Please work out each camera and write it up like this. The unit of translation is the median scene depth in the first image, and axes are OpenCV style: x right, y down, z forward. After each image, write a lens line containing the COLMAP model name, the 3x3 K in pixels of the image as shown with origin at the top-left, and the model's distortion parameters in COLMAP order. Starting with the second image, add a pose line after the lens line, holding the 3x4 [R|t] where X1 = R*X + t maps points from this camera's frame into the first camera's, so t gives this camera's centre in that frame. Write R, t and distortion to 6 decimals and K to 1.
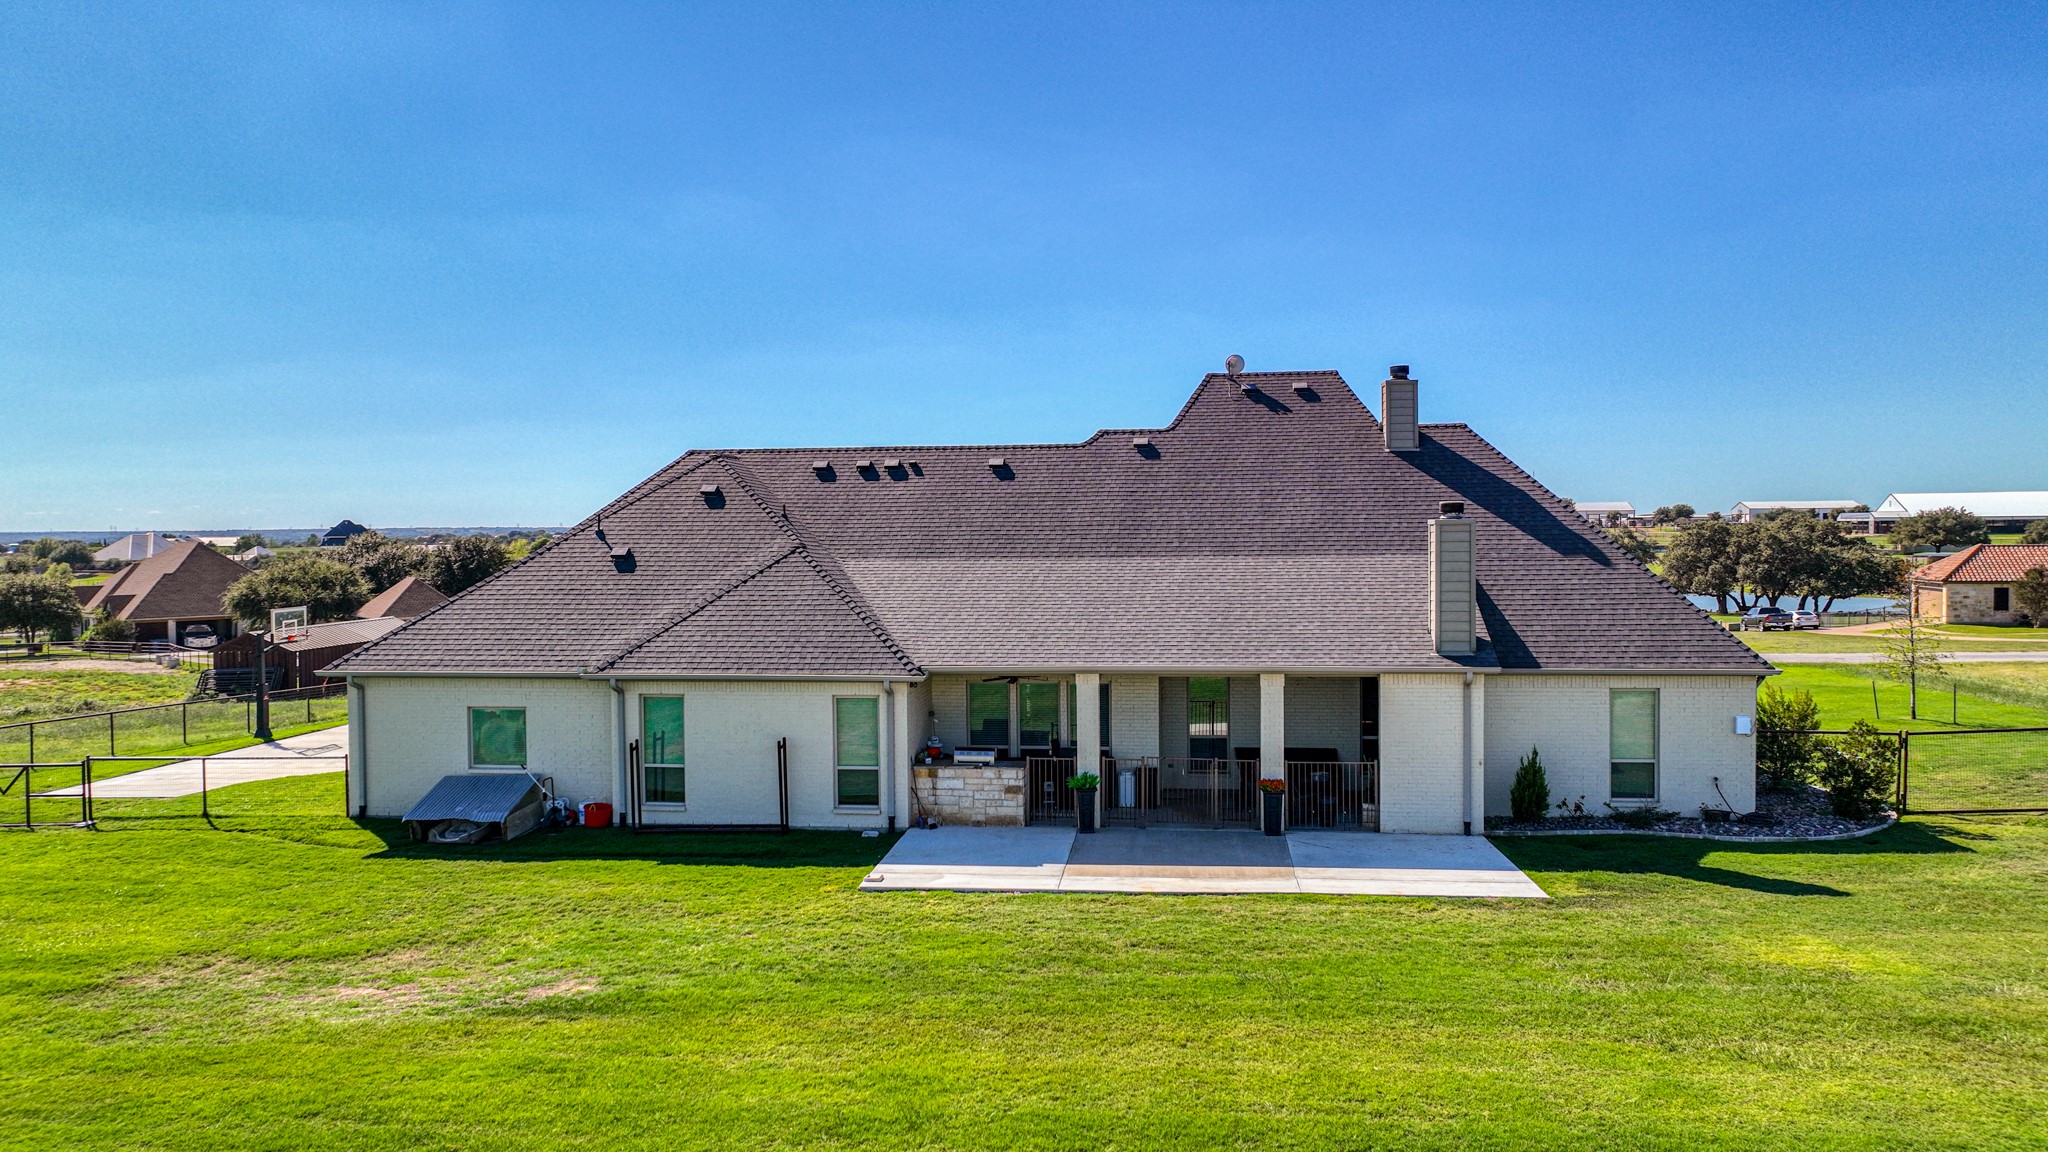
lens RADIAL K [[1436.0, 0, 1018.6], [0, 1436.0, 573.4], [0, 0, 1]] dist [0.003610, 0.012743]
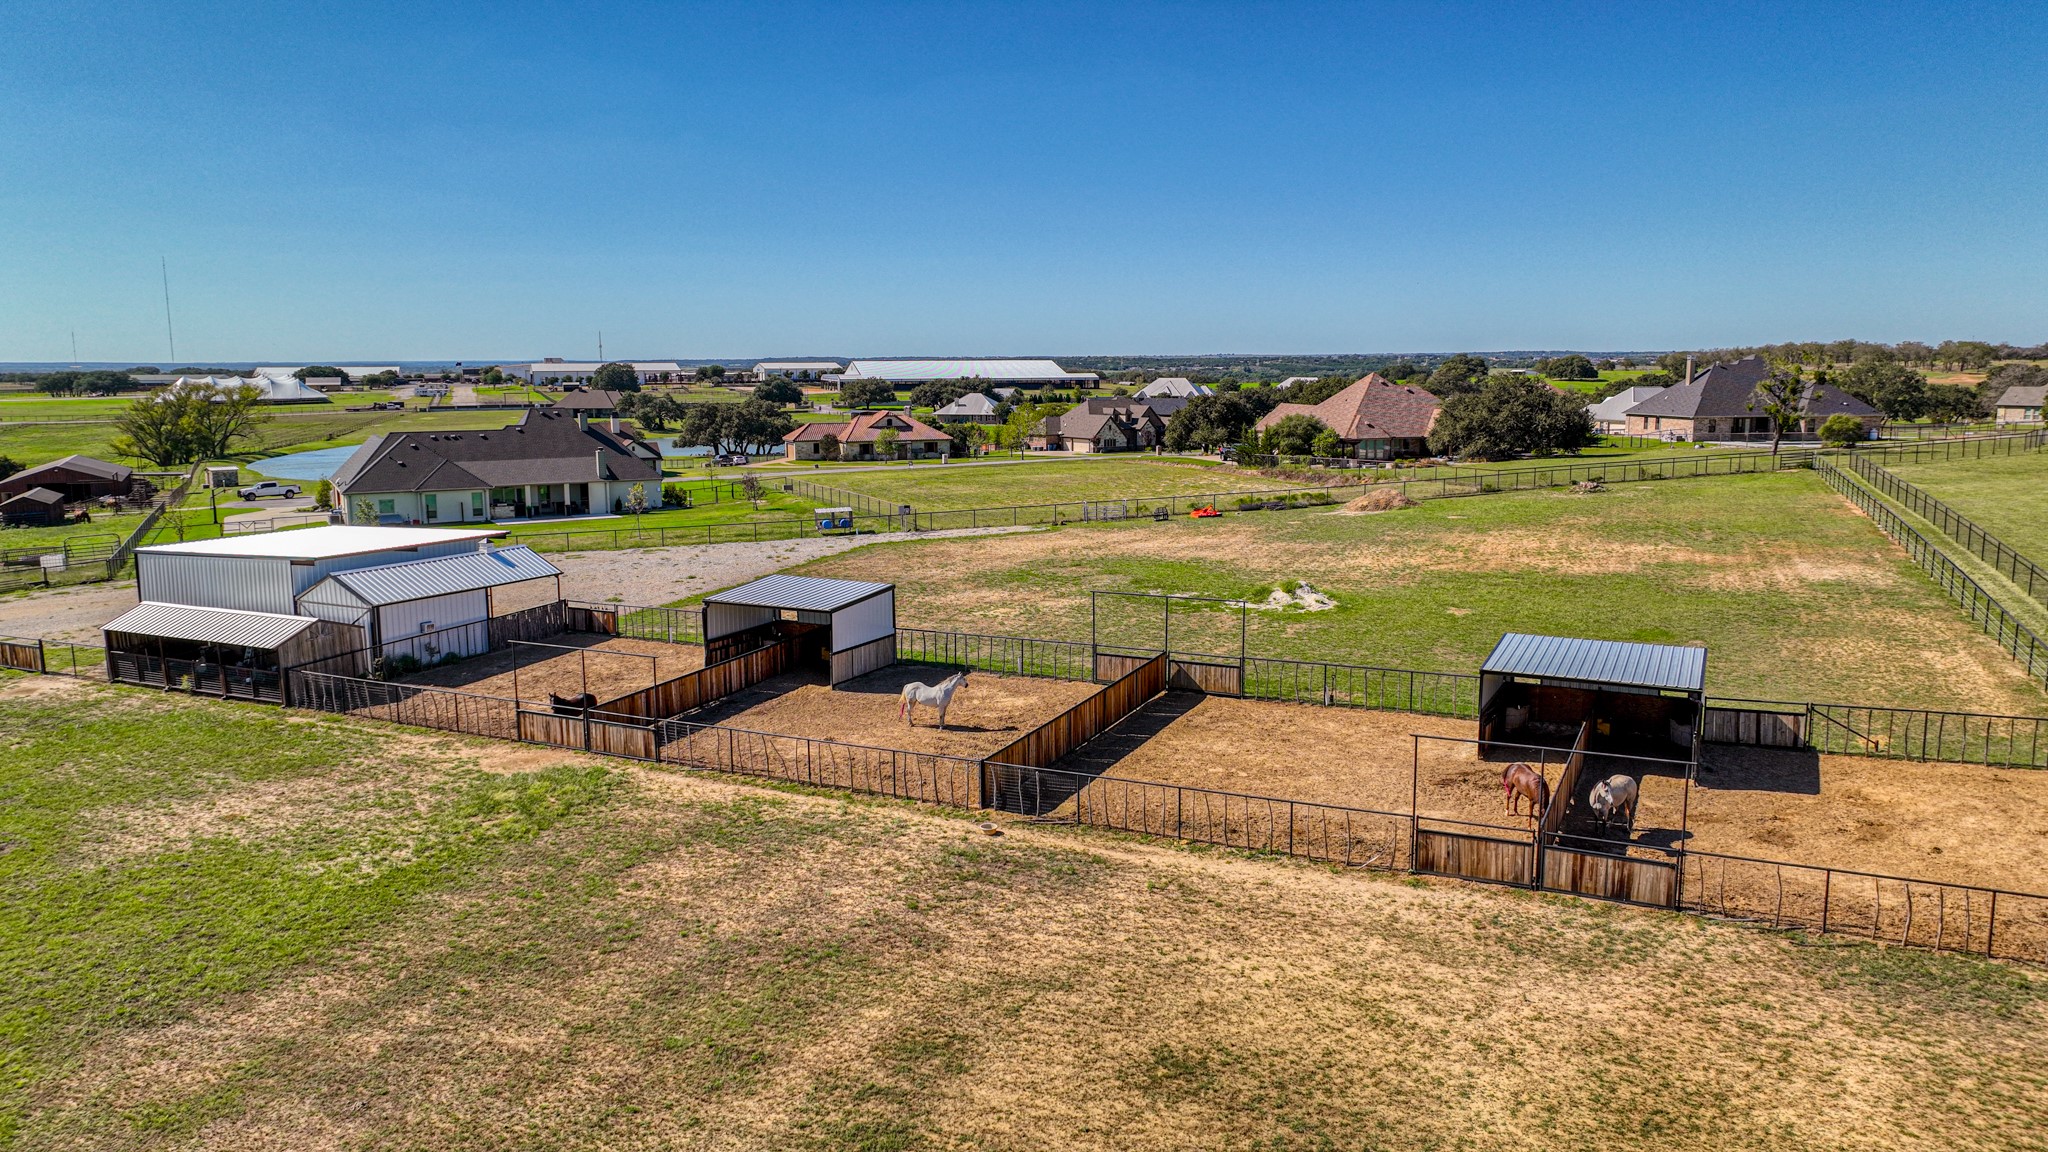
lens RADIAL K [[1436.0, 0, 1018.6], [0, 1436.0, 573.4], [0, 0, 1]] dist [0.003610, 0.012743]
pose [[0.810641, -0.081607, 0.579829, -1.243759], [0.016839, 0.993080, 0.116227, -0.146483], [-0.585301, -0.084455, 0.806406, -3.352648]]
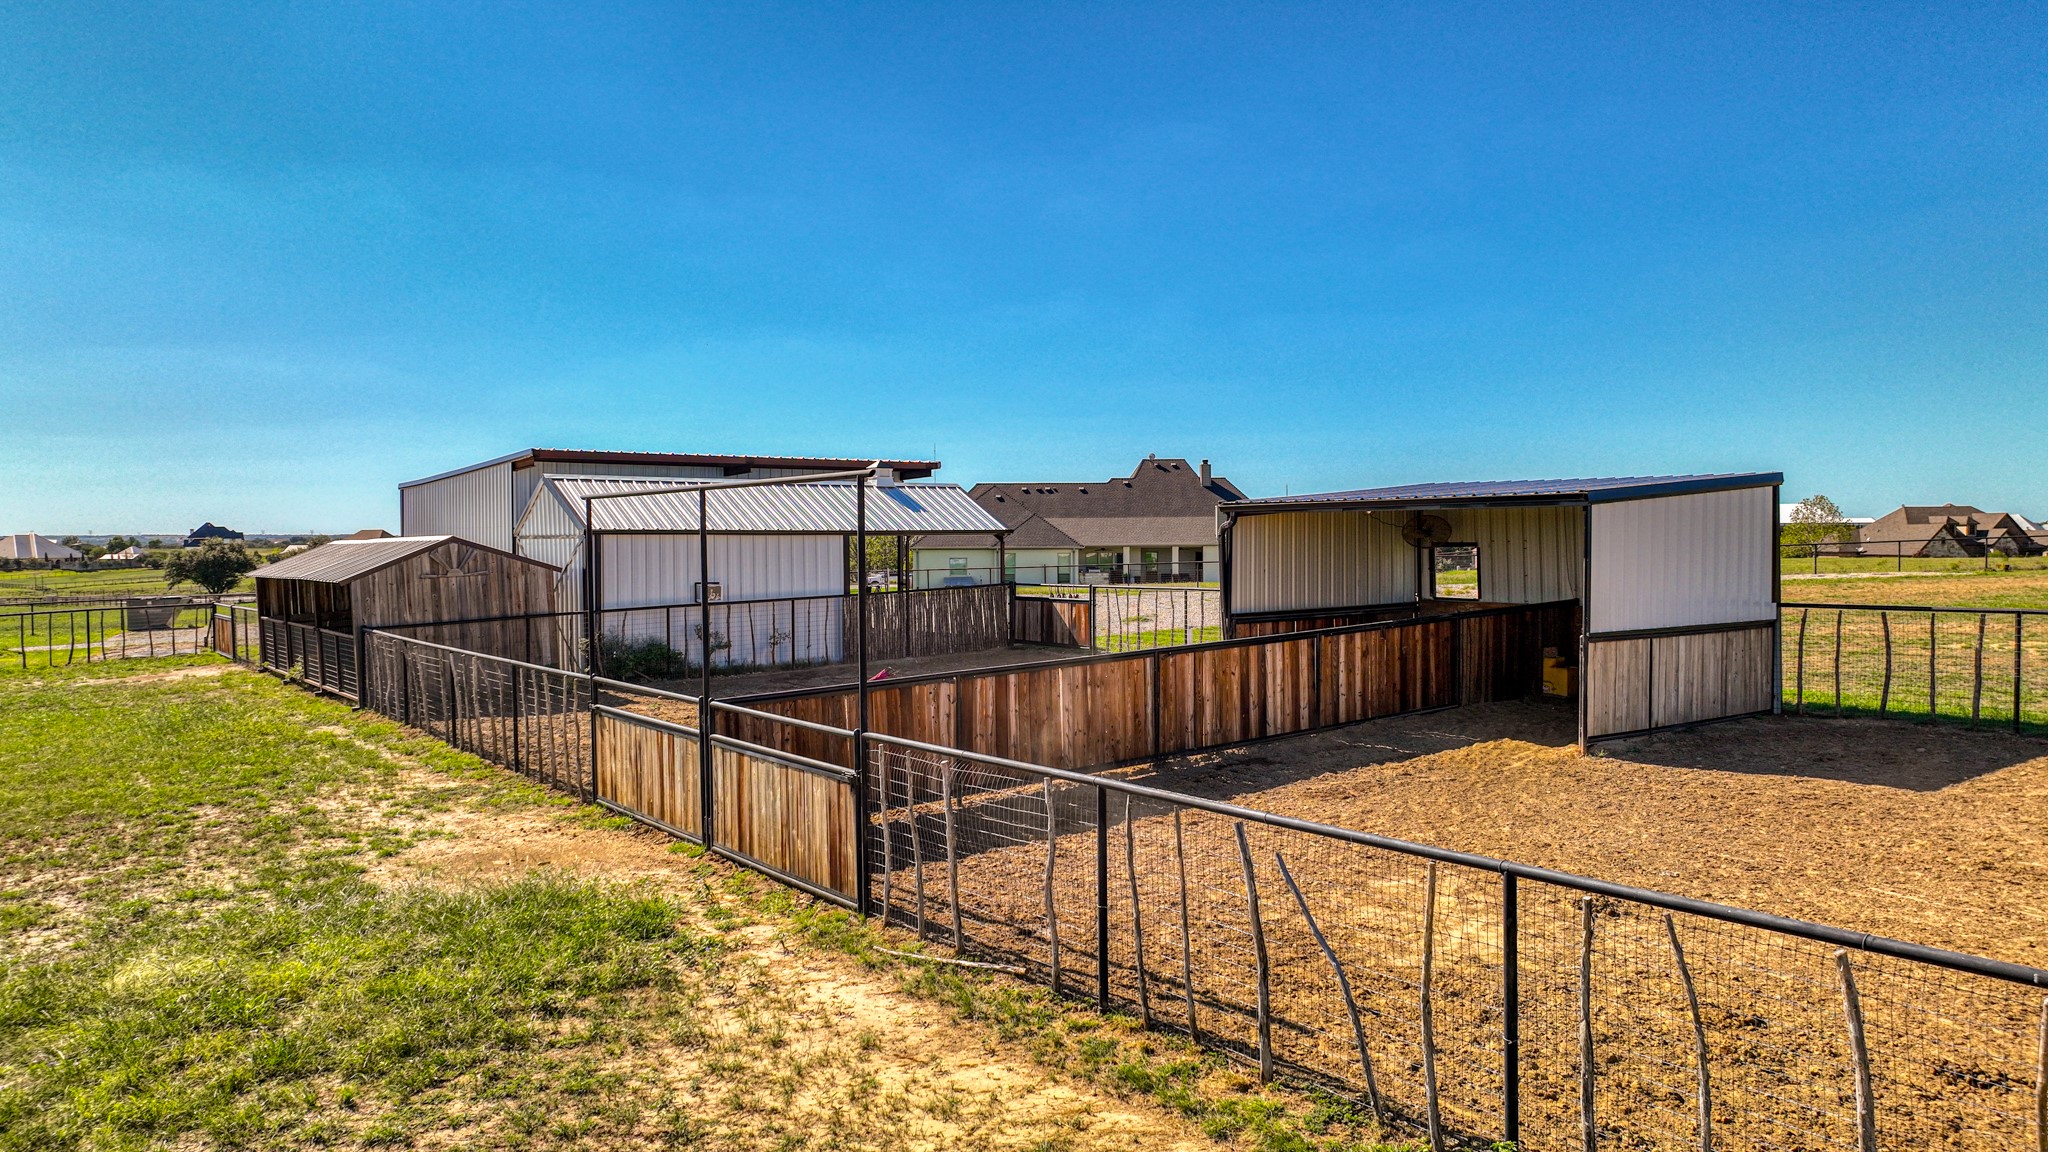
lens RADIAL K [[1436.0, 0, 1018.6], [0, 1436.0, 573.4], [0, 0, 1]] dist [0.003610, 0.012743]
pose [[0.987955, -0.001803, 0.154733, -0.697922], [0.002813, 0.999976, -0.006303, 0.140241], [-0.154718, 0.006662, 0.987936, -2.281403]]
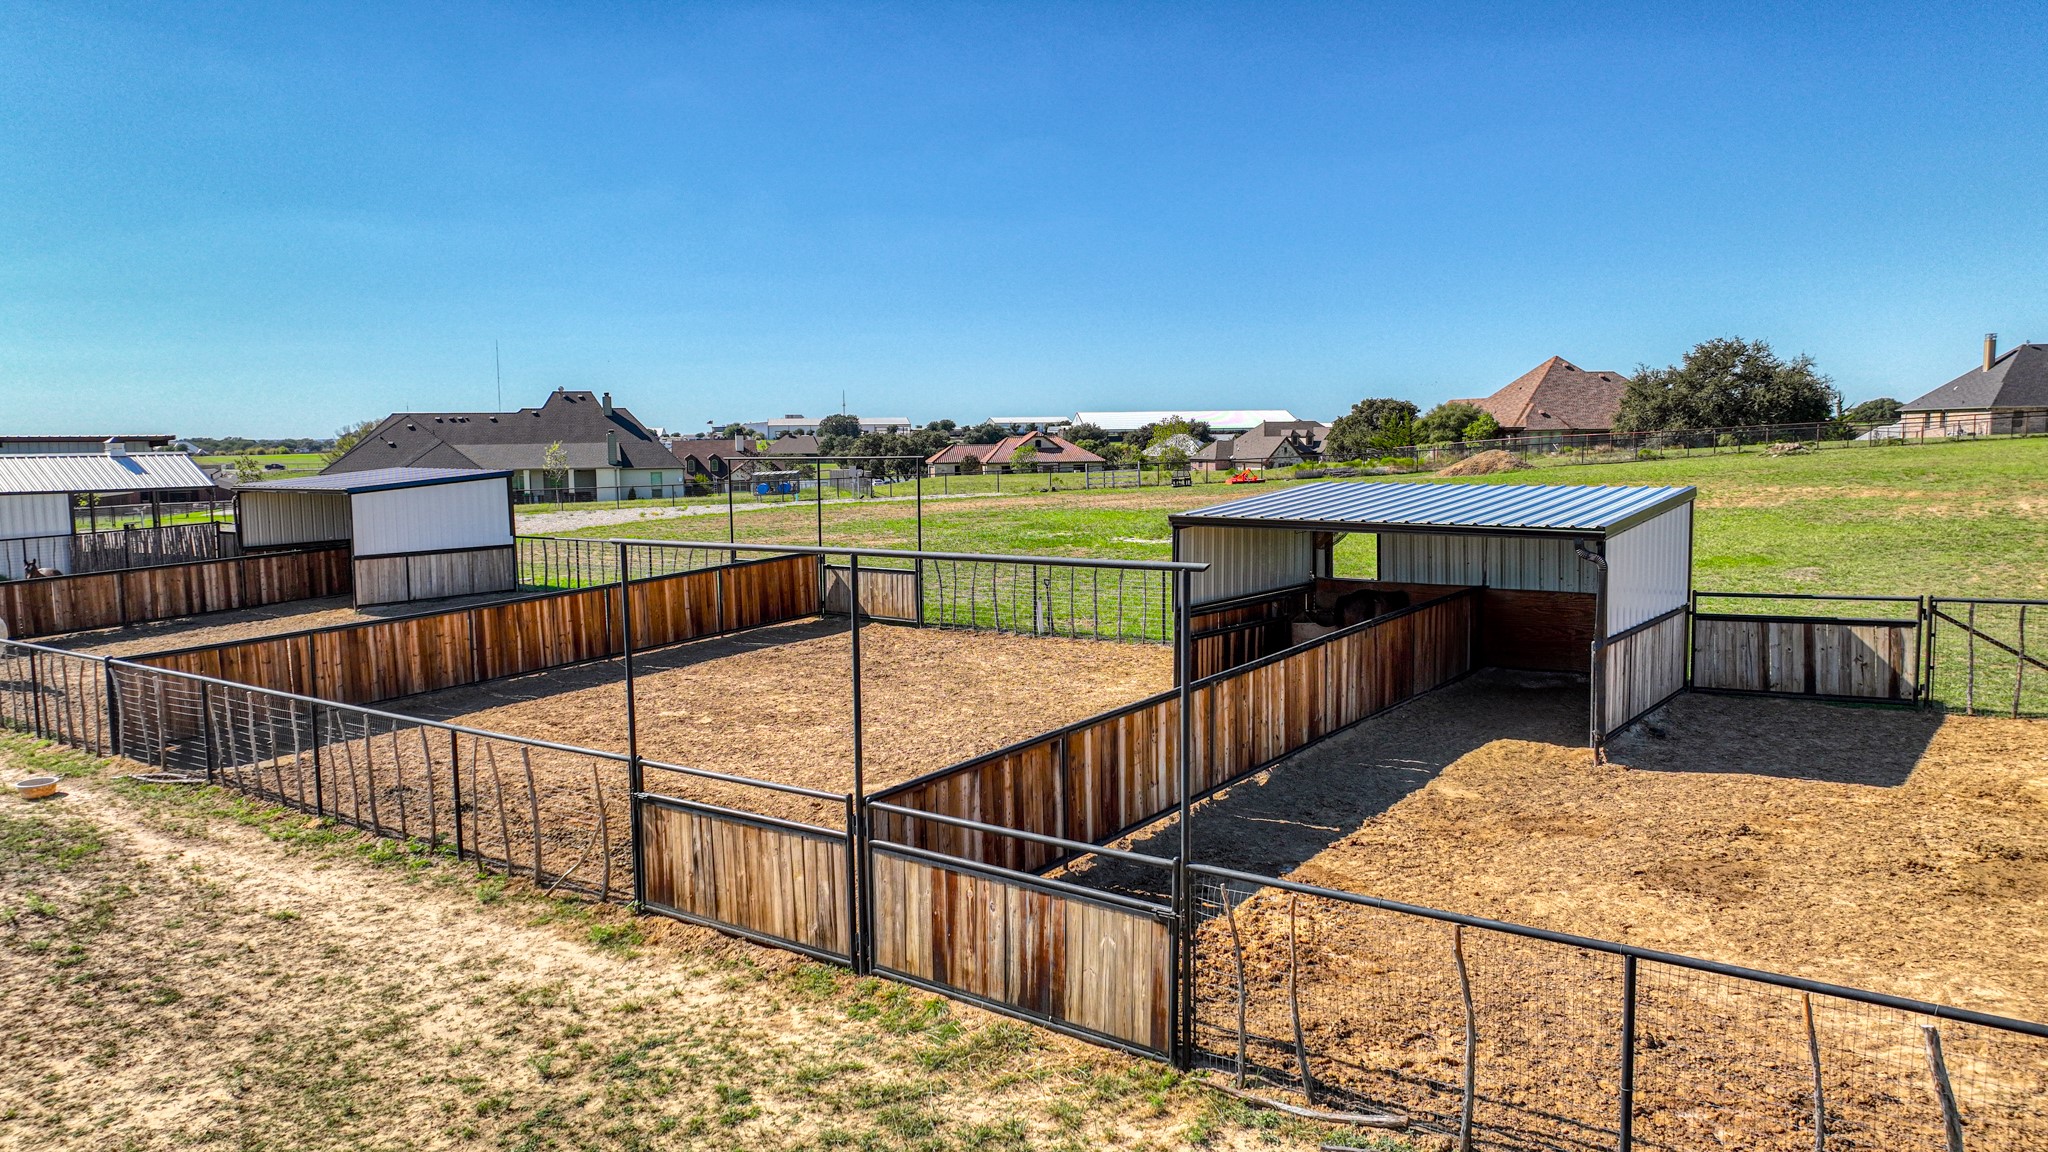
lens RADIAL K [[1436.0, 0, 1018.6], [0, 1436.0, 573.4], [0, 0, 1]] dist [0.003610, 0.012743]
pose [[0.904510, -0.043264, 0.424252, -0.397577], [0.017127, 0.997723, 0.065231, 0.107139], [-0.426108, -0.051736, 0.903192, -3.064322]]
